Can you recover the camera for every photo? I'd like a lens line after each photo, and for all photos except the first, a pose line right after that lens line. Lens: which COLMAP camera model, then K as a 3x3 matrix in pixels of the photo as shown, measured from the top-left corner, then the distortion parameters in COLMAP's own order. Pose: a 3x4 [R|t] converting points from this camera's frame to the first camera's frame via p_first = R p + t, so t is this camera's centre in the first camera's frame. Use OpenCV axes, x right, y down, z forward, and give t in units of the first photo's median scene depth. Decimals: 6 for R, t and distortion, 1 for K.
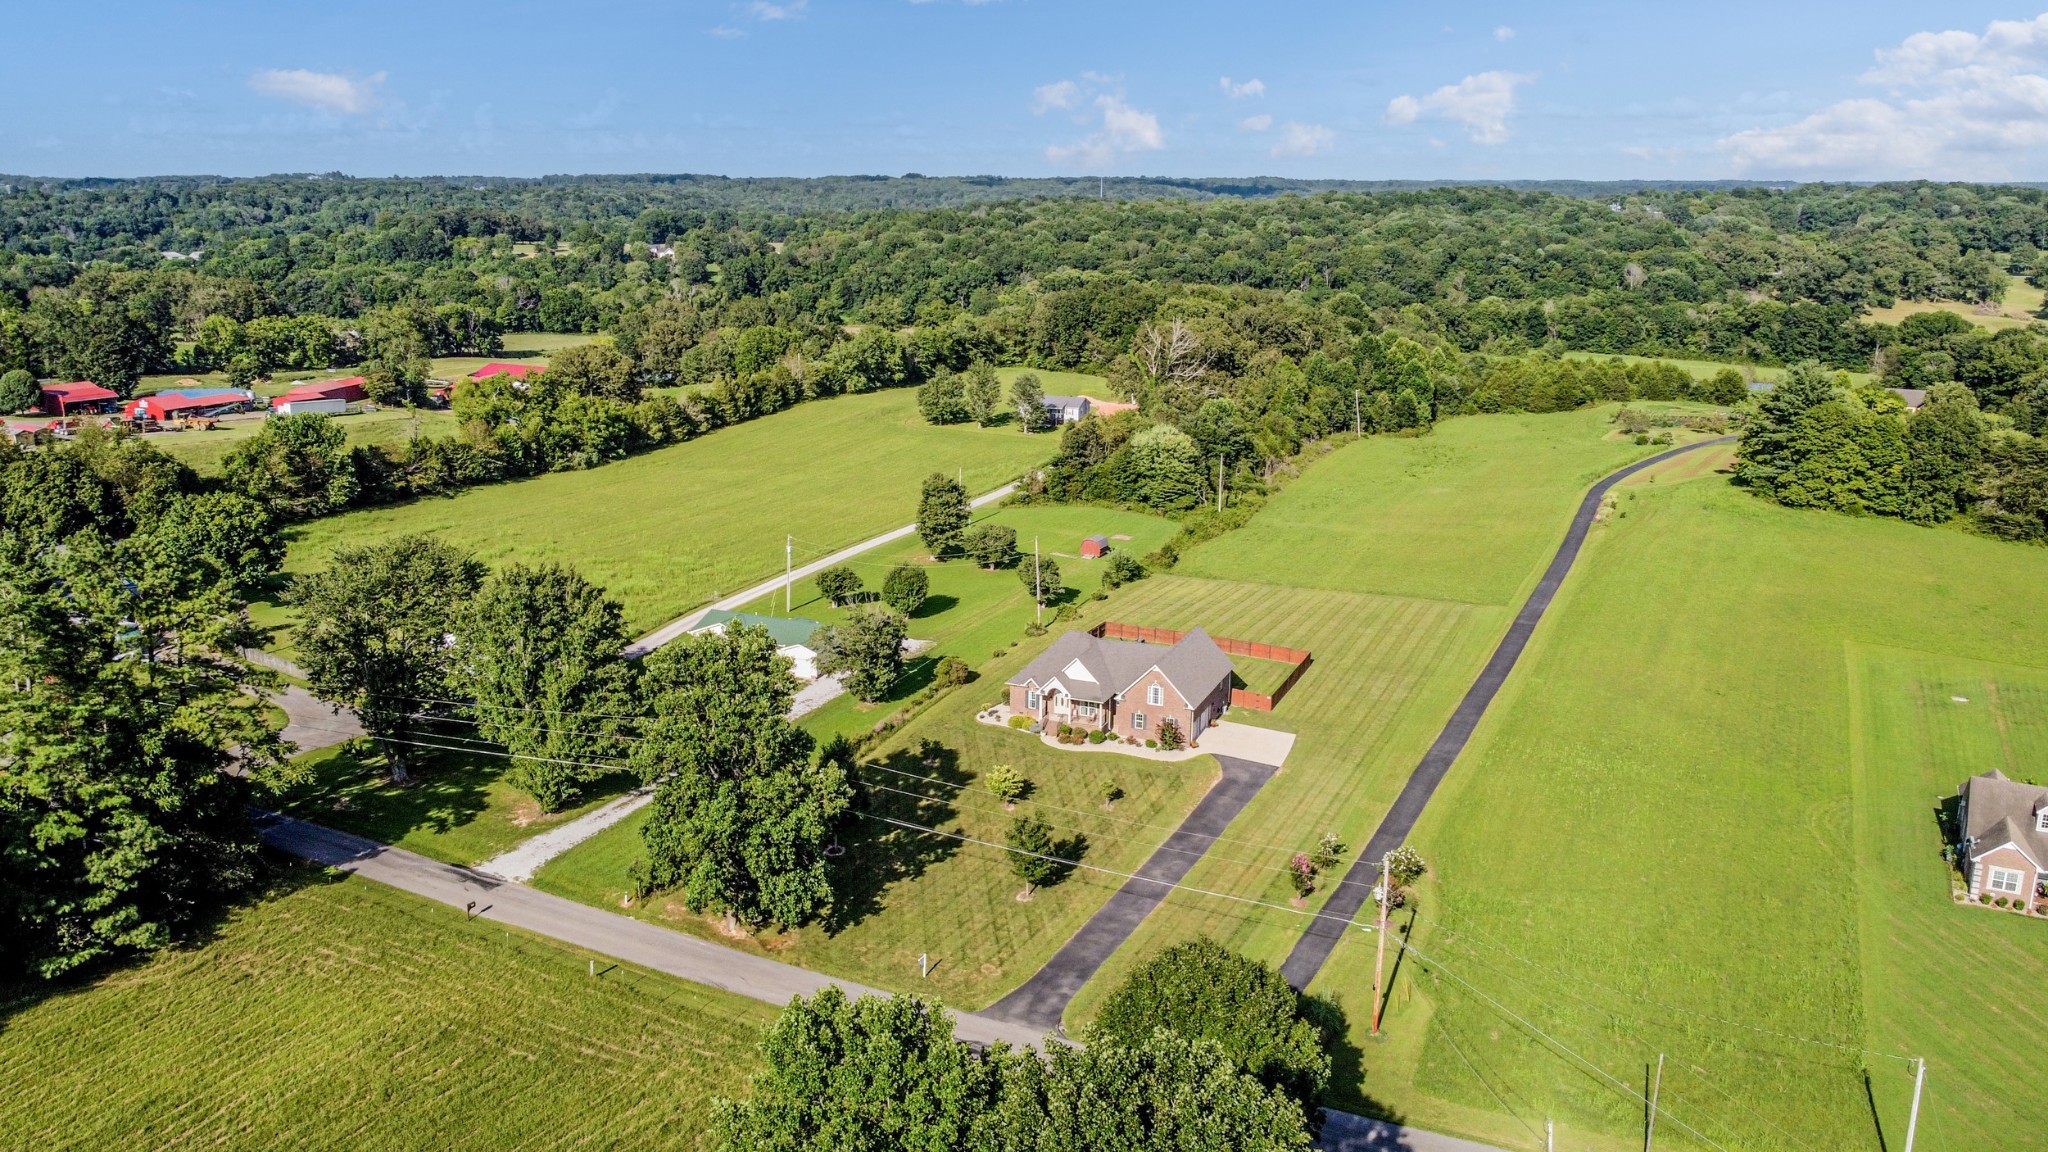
lens RADIAL K [[1569.4, 0, 1024.0], [0, 1569.4, 576.0], [0, 0, 1]] dist [-0.000677, -0.014135]
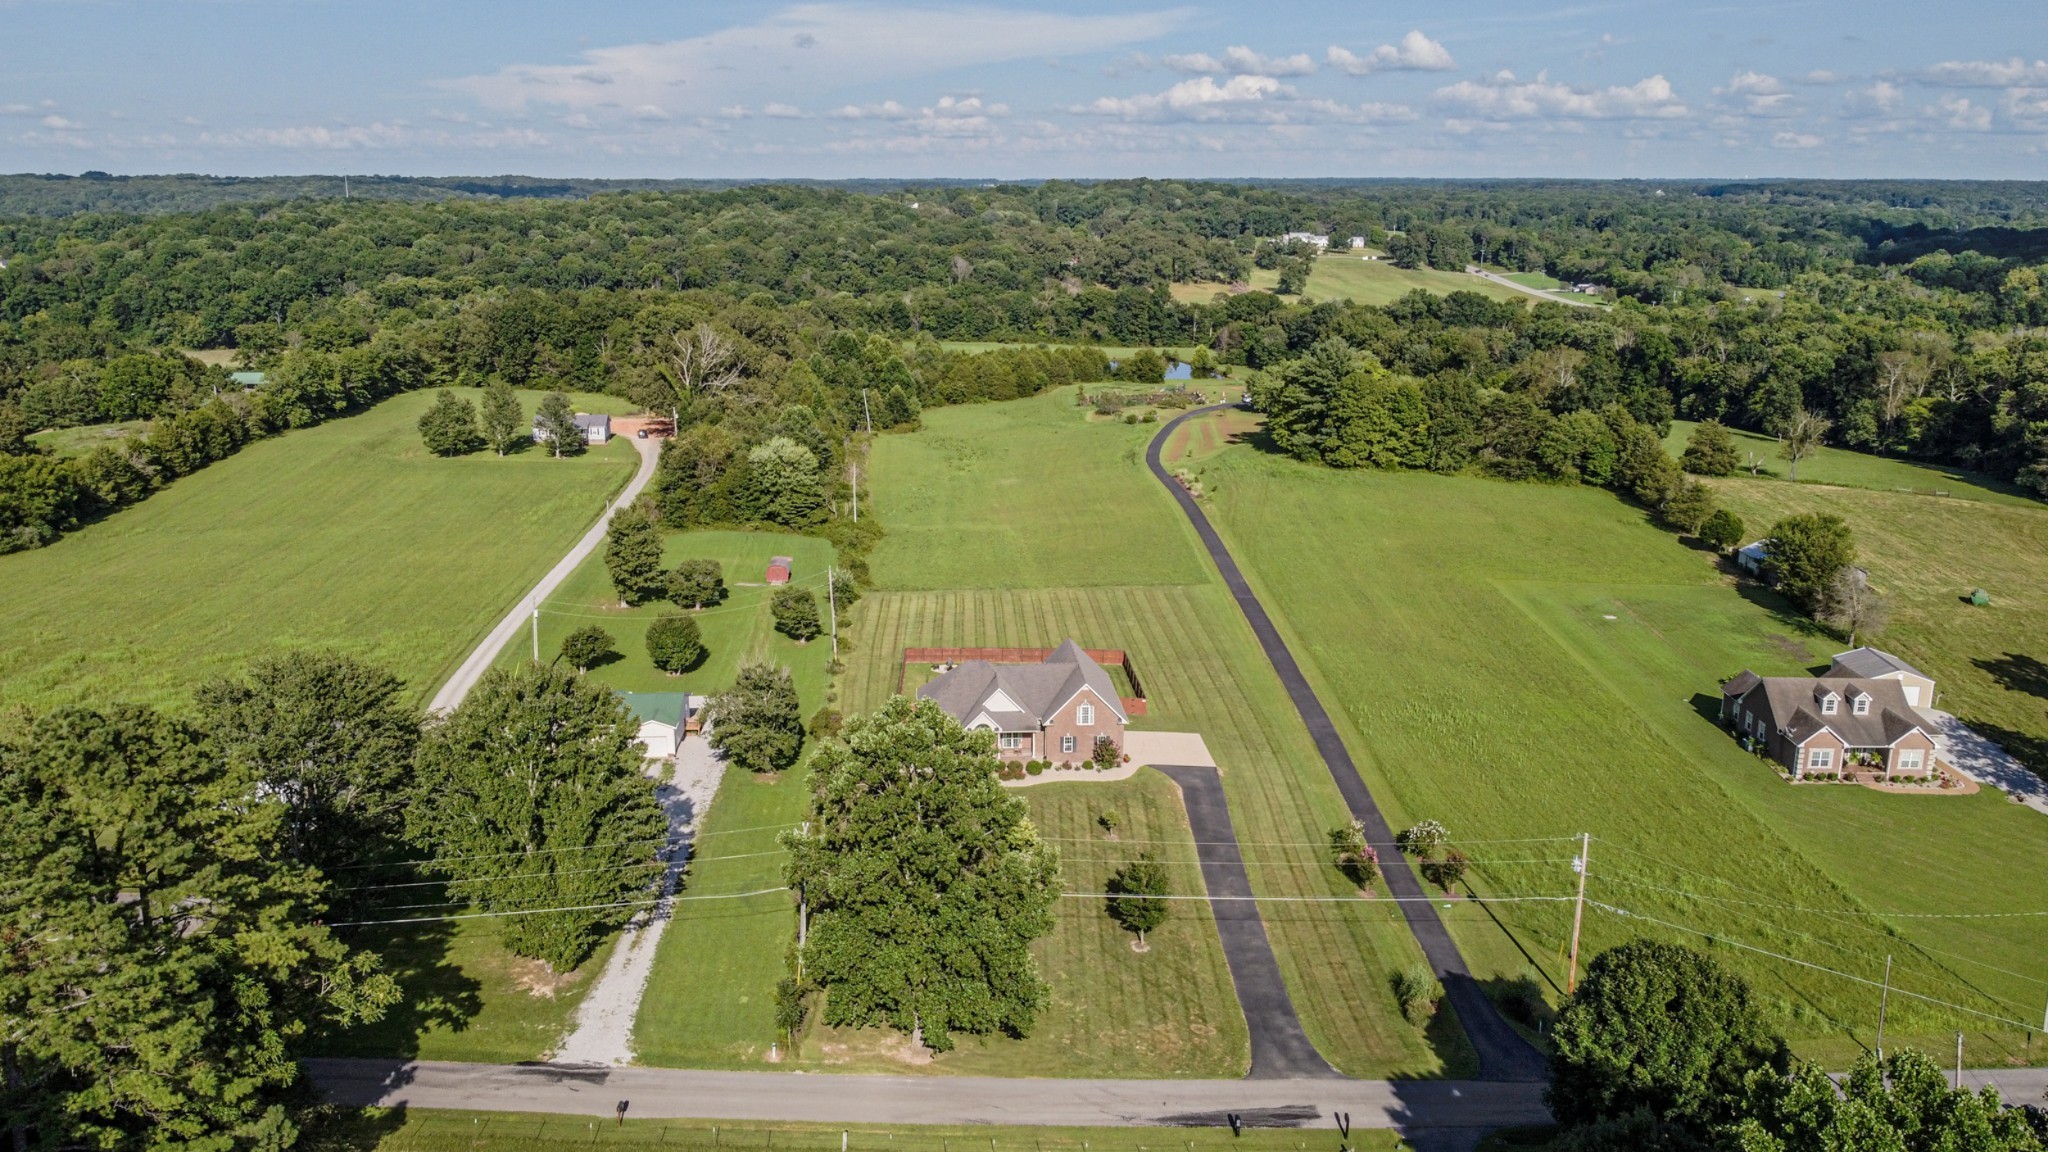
lens RADIAL K [[1558.0, 0, 1024.0], [0, 1558.0, 576.0], [0, 0, 1]] dist [0.008677, -0.007599]
pose [[0.892922, -0.112737, 0.435868, -0.105332], [0.111742, 0.993342, 0.028012, -0.011761], [-0.436125, 0.023692, 0.899574, 0.044226]]
